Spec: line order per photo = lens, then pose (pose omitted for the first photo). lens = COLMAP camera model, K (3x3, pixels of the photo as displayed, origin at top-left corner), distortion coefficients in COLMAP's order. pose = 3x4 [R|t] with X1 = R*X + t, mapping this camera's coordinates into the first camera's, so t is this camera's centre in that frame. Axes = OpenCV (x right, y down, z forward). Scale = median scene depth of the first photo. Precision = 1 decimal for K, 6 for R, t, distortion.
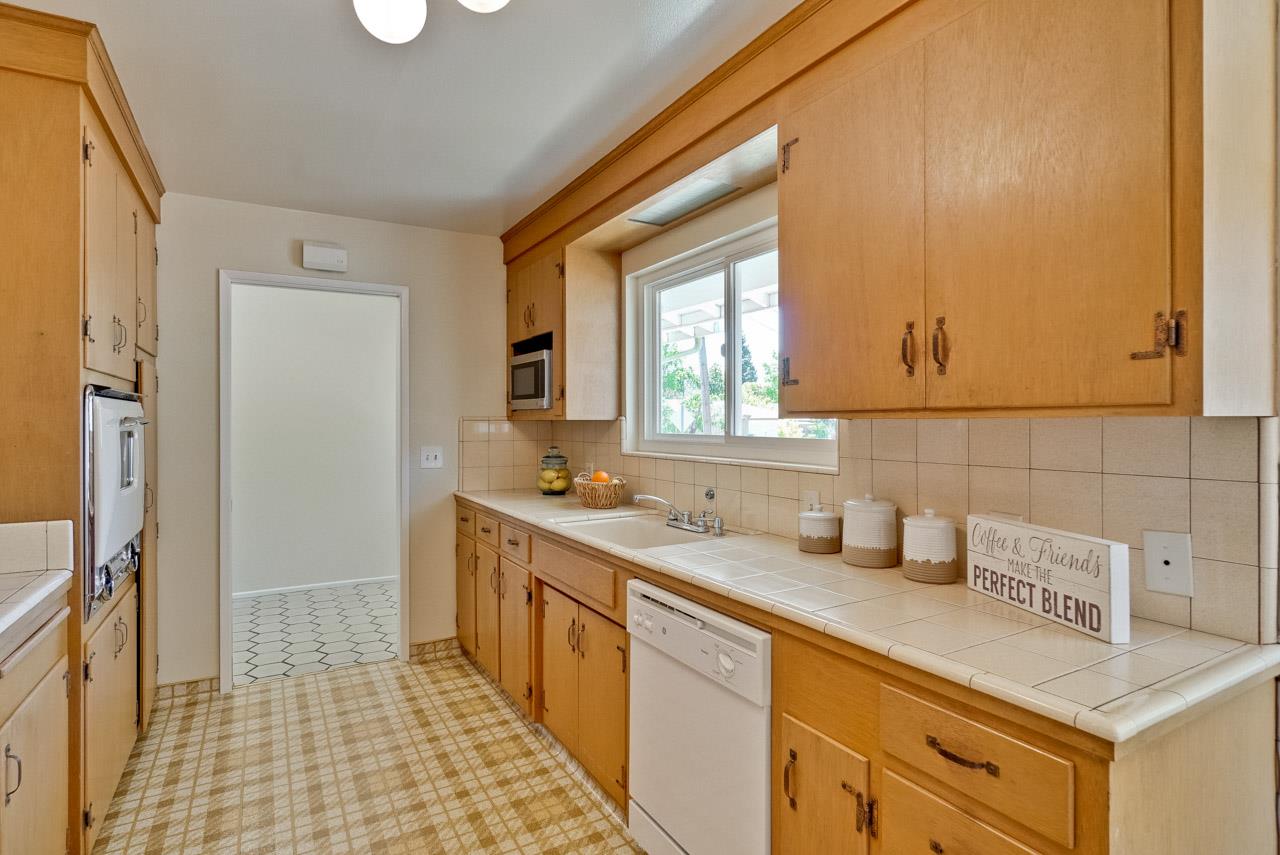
lens RADIAL K [[643.1, 0, 634.3], [0, 643.1, 424.7], [0, 0, 1]] dist [-0.012023, 0.001572]
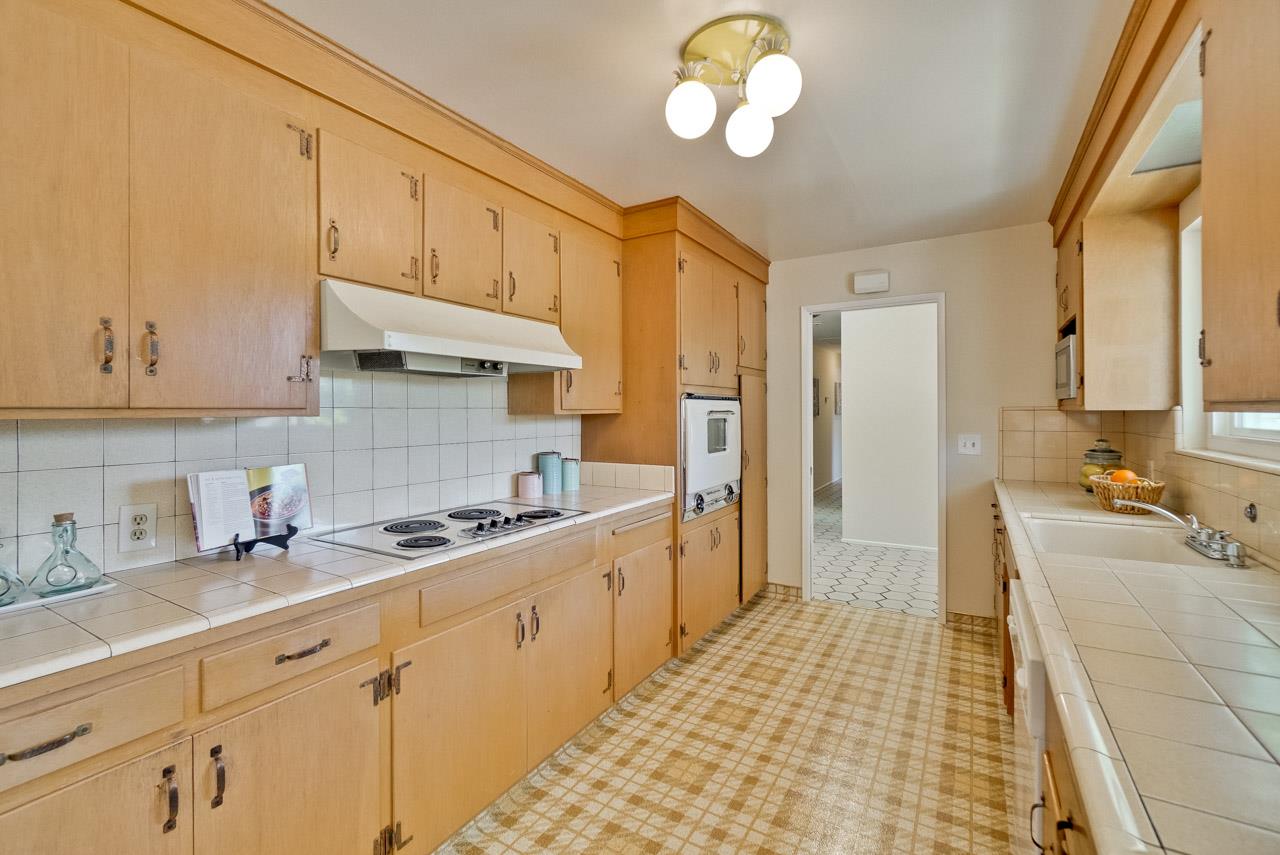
lens RADIAL K [[552.7, 0, 634.2], [0, 552.7, 417.3], [0, 0, 1]] dist [-0.000979, -0.000247]
pose [[0.488424, 0.008368, -0.872566, 0.271604], [-0.000161, 0.999955, 0.009500, -0.004995], [0.872606, -0.004500, 0.488403, 0.063715]]
